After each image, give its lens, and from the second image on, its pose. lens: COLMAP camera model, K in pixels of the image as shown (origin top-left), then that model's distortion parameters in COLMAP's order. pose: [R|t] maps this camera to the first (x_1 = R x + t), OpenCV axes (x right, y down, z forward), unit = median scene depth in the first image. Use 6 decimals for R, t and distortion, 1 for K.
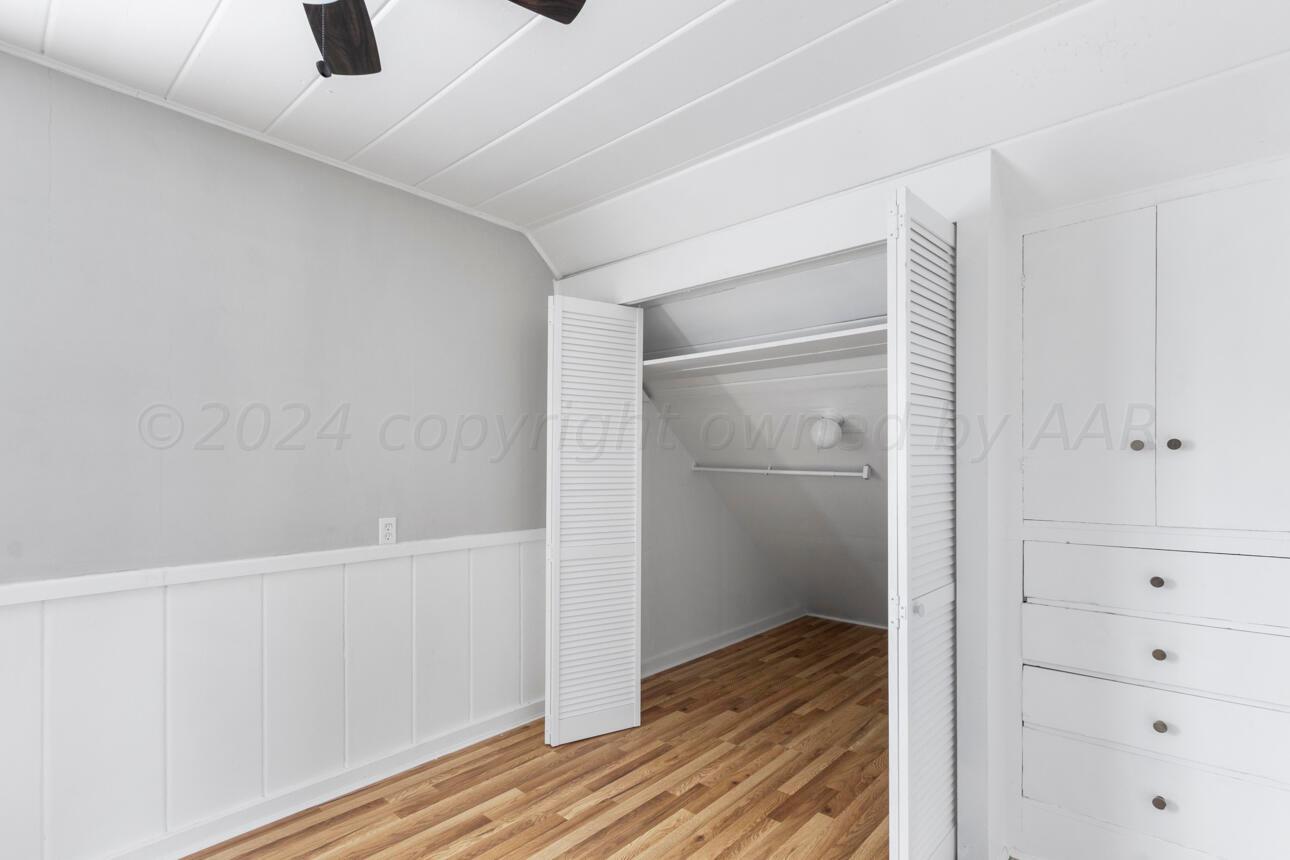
lens RADIAL K [[612.0, 0, 640.0], [0, 612.0, 466.7], [0, 0, 1]] dist [-0.000603, -0.000369]
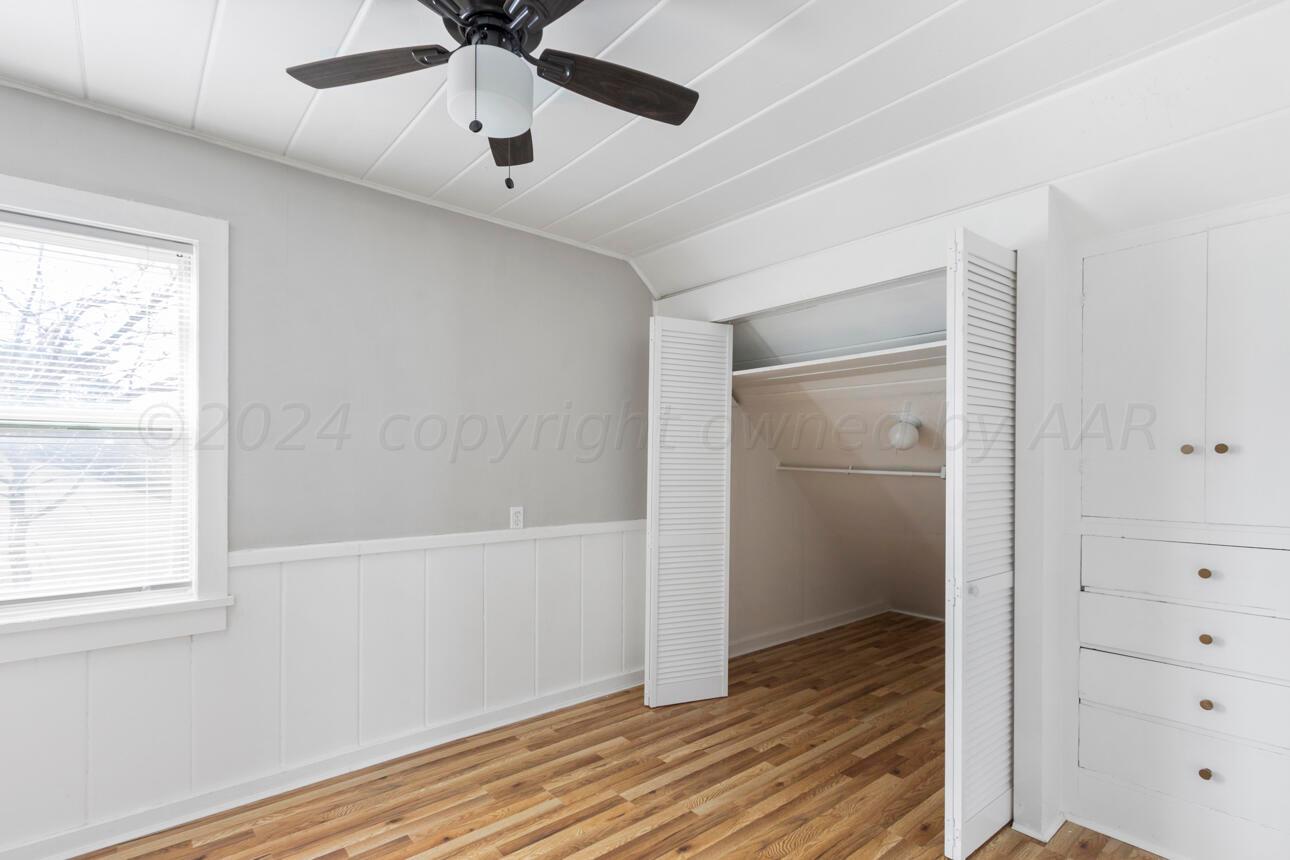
lens RADIAL K [[612.0, 0, 640.0], [0, 612.0, 466.7], [0, 0, 1]] dist [-0.000603, -0.000369]
pose [[0.990391, 0.006999, -0.138117, -0.007938], [-0.006787, 0.999975, 0.002004, 0.000695], [0.138128, -0.001047, 0.990414, -0.160636]]
